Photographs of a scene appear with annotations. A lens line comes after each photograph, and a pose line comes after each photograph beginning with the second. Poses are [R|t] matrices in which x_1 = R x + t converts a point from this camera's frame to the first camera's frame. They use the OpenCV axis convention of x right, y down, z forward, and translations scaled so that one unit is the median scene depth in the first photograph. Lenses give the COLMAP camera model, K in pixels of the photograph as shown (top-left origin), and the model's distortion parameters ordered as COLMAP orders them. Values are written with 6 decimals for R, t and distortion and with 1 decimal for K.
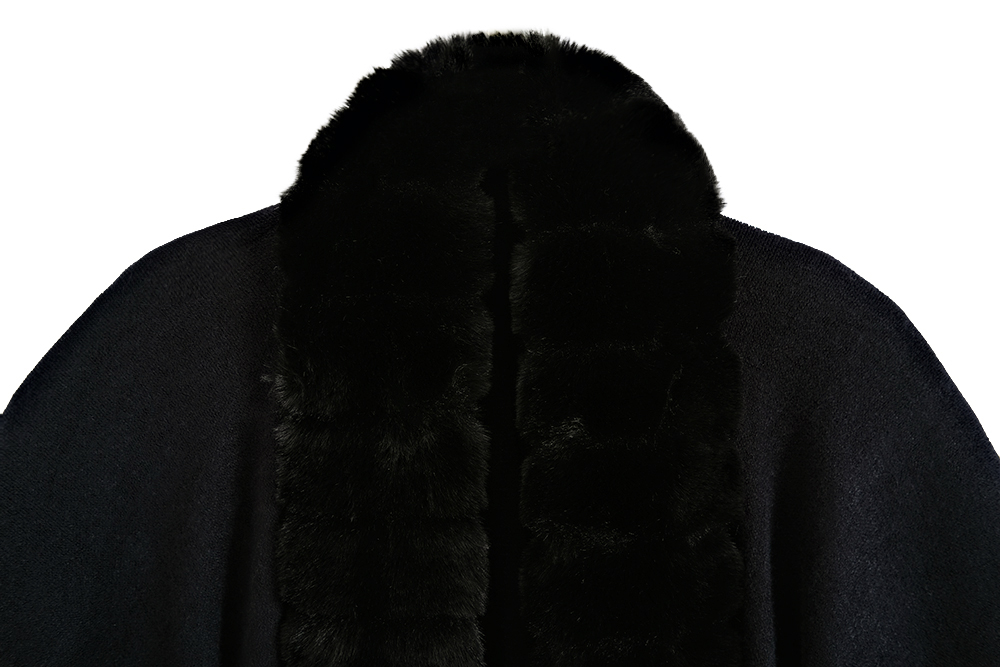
lens RADIAL K [[1557.1, 0, 500.0], [0, 1557.1, 333.5], [0, 0, 1]] dist [-0.032241, 1.328539]
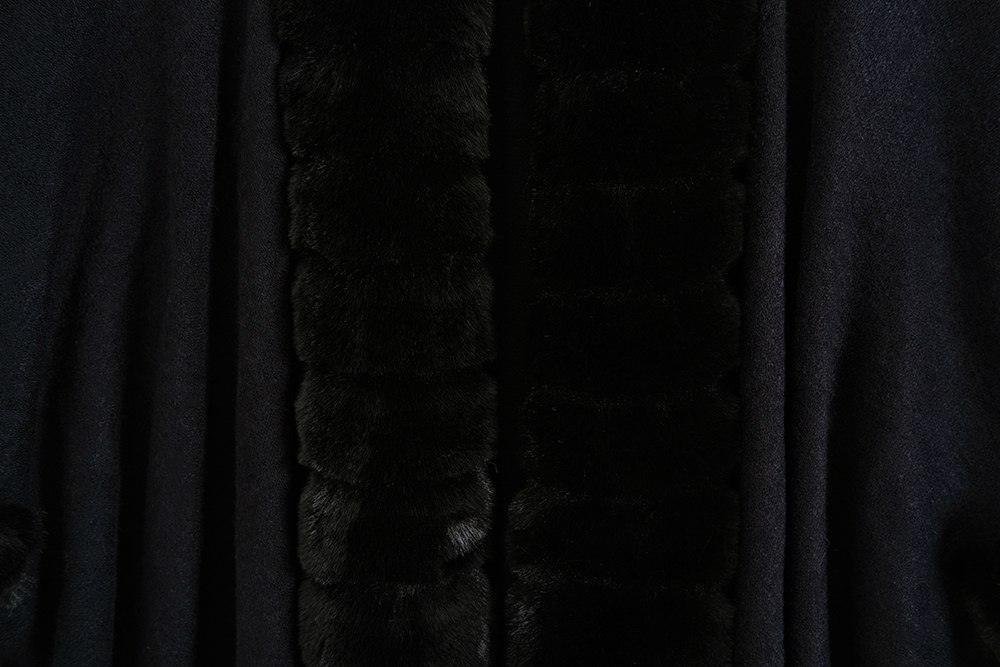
lens RADIAL K [[1557.1, 0, 500.0], [0, 1557.1, 333.5], [0, 0, 1]] dist [-0.032241, 1.328539]
pose [[0.999799, 0.014633, -0.013718, 0.013339], [-0.013201, 0.994977, 0.099229, 0.254973], [0.015101, -0.099028, 0.994970, 0.016546]]
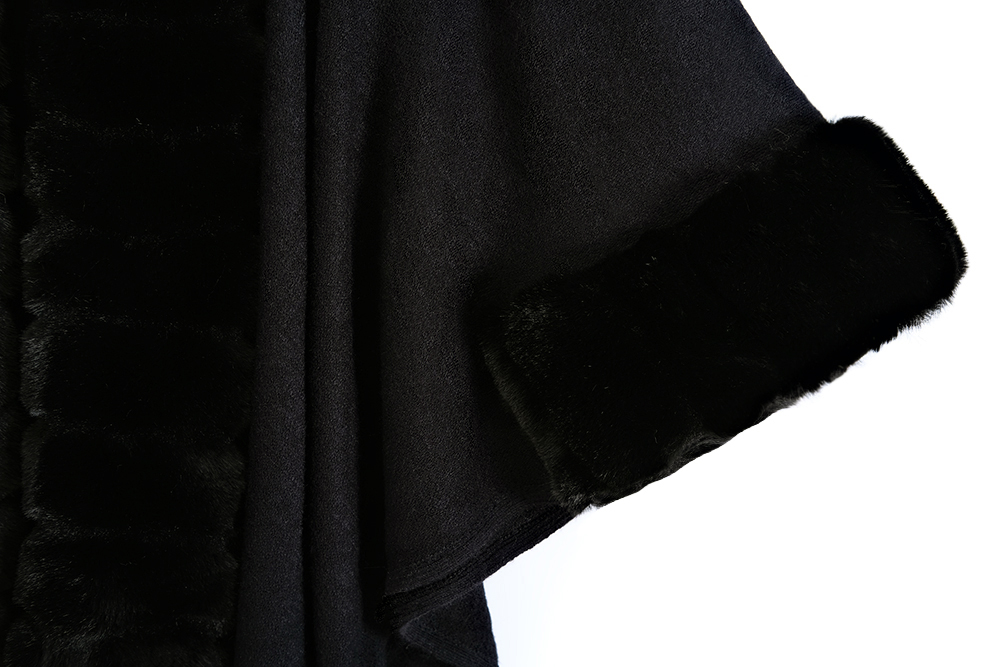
lens RADIAL K [[1557.1, 0, 500.0], [0, 1557.1, 333.5], [0, 0, 1]] dist [-0.032241, 1.328539]
pose [[0.998285, 0.057783, -0.009388, 0.321037], [-0.055681, 0.986739, 0.152468, 0.355342], [0.018074, -0.151684, 0.988264, 0.016323]]
